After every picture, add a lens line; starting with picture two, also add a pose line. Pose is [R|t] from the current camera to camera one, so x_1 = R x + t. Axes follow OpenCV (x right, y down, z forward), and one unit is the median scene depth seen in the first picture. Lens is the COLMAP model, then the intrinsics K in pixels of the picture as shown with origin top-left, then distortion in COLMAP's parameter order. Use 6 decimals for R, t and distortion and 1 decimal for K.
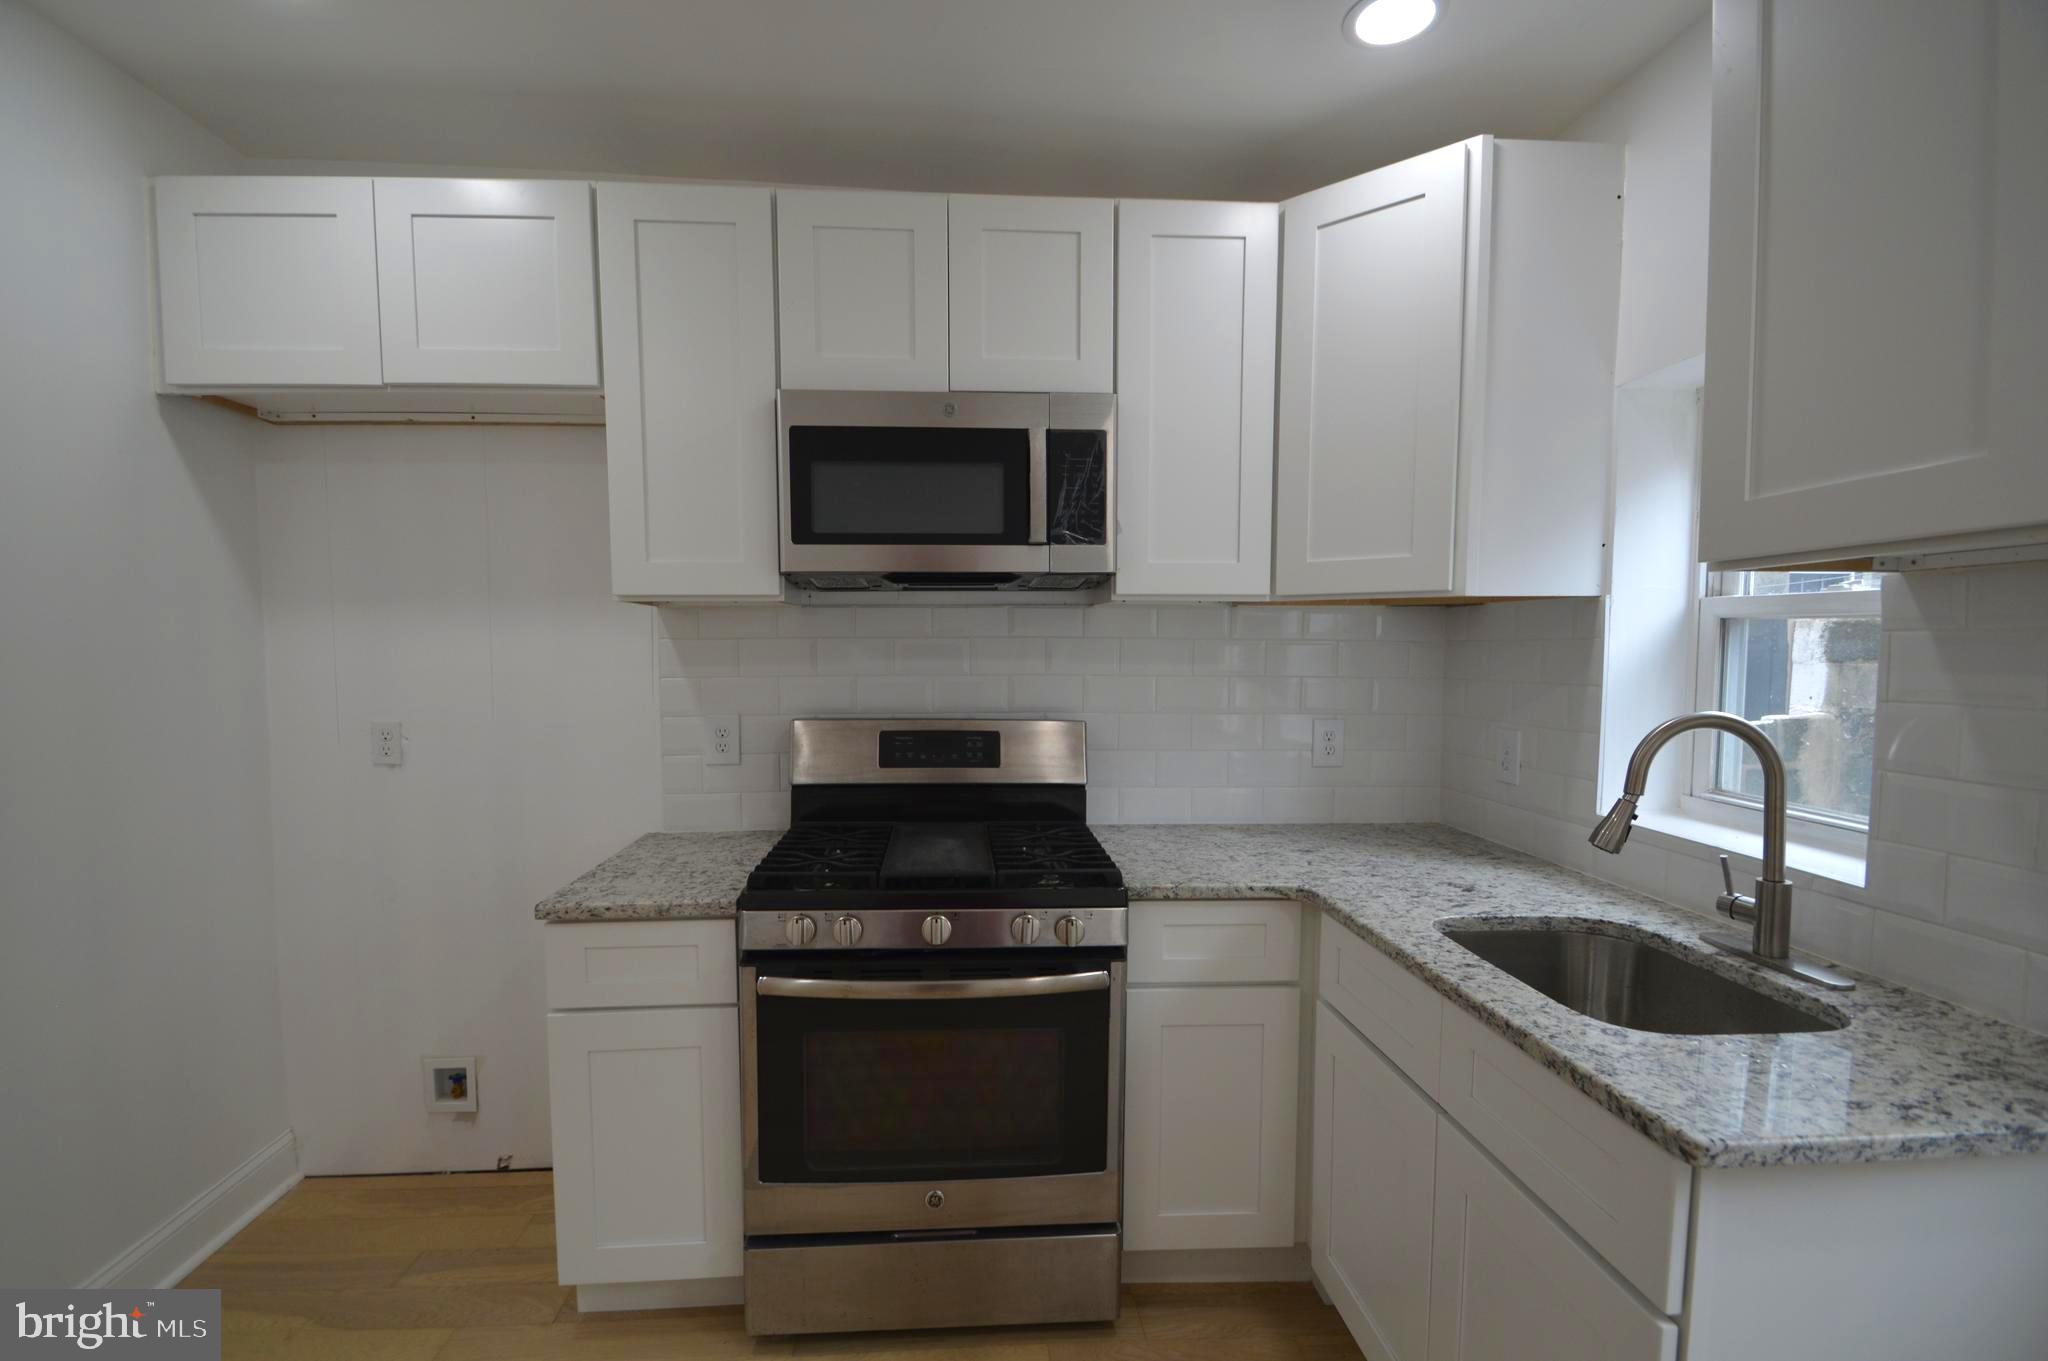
lens RADIAL K [[906.5, 0, 1008.9], [0, 906.5, 709.2], [0, 0, 1]] dist [0.016678, -0.020385]
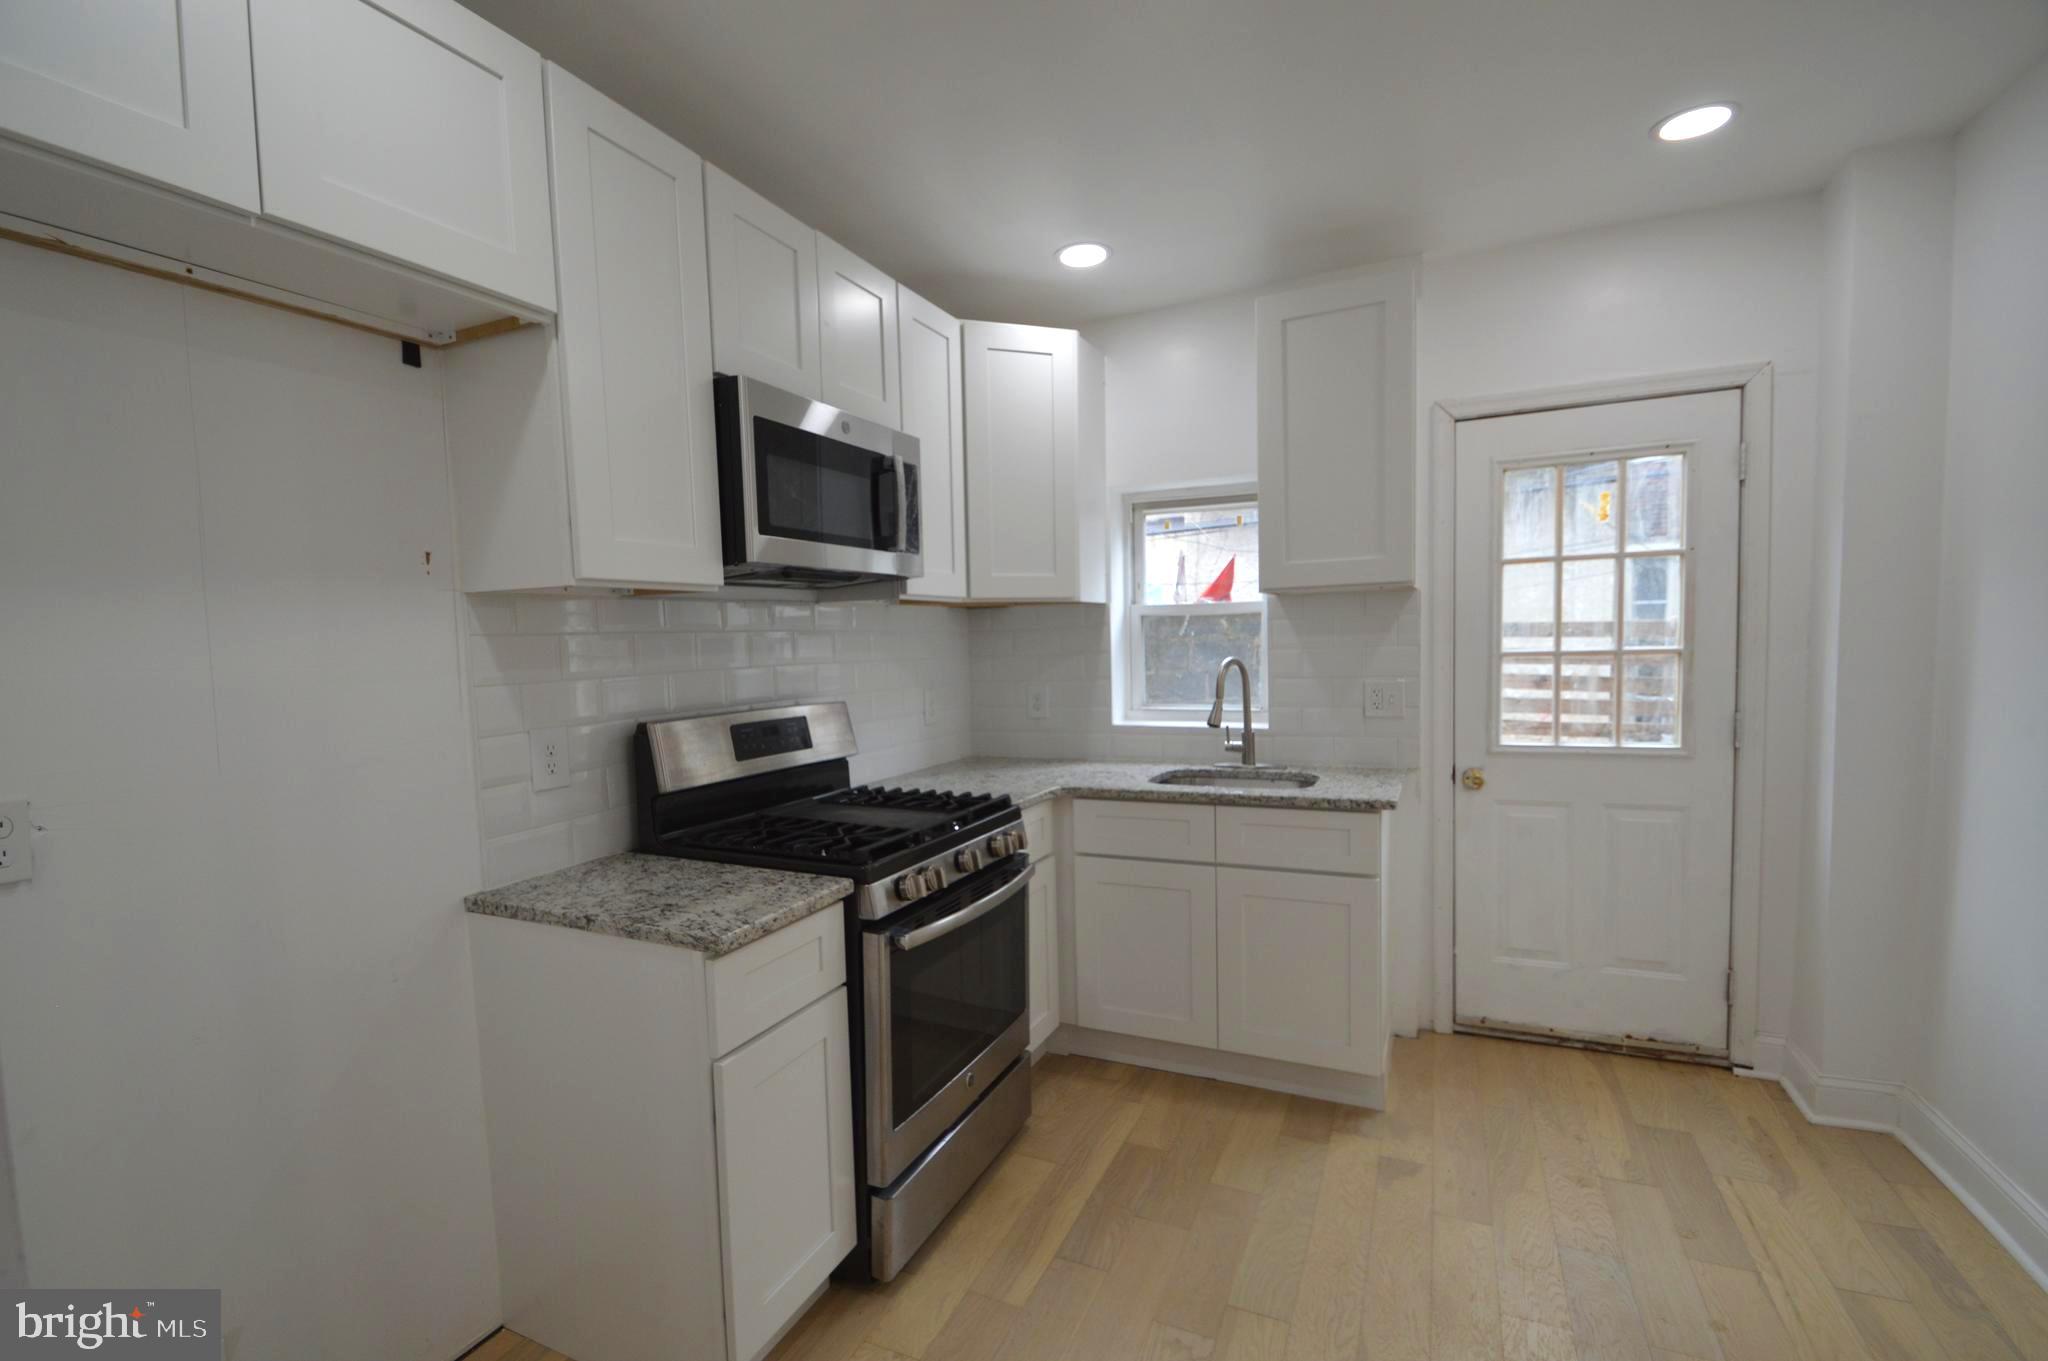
lens RADIAL K [[911.8, 0, 1008.9], [0, 911.8, 707.9], [0, 0, 1]] dist [0.018516, -0.019757]
pose [[0.486202, -0.080466, 0.870134, -0.953909], [0.088422, 0.995171, 0.042621, -0.011838], [-0.869361, 0.056216, 0.490969, 0.273035]]
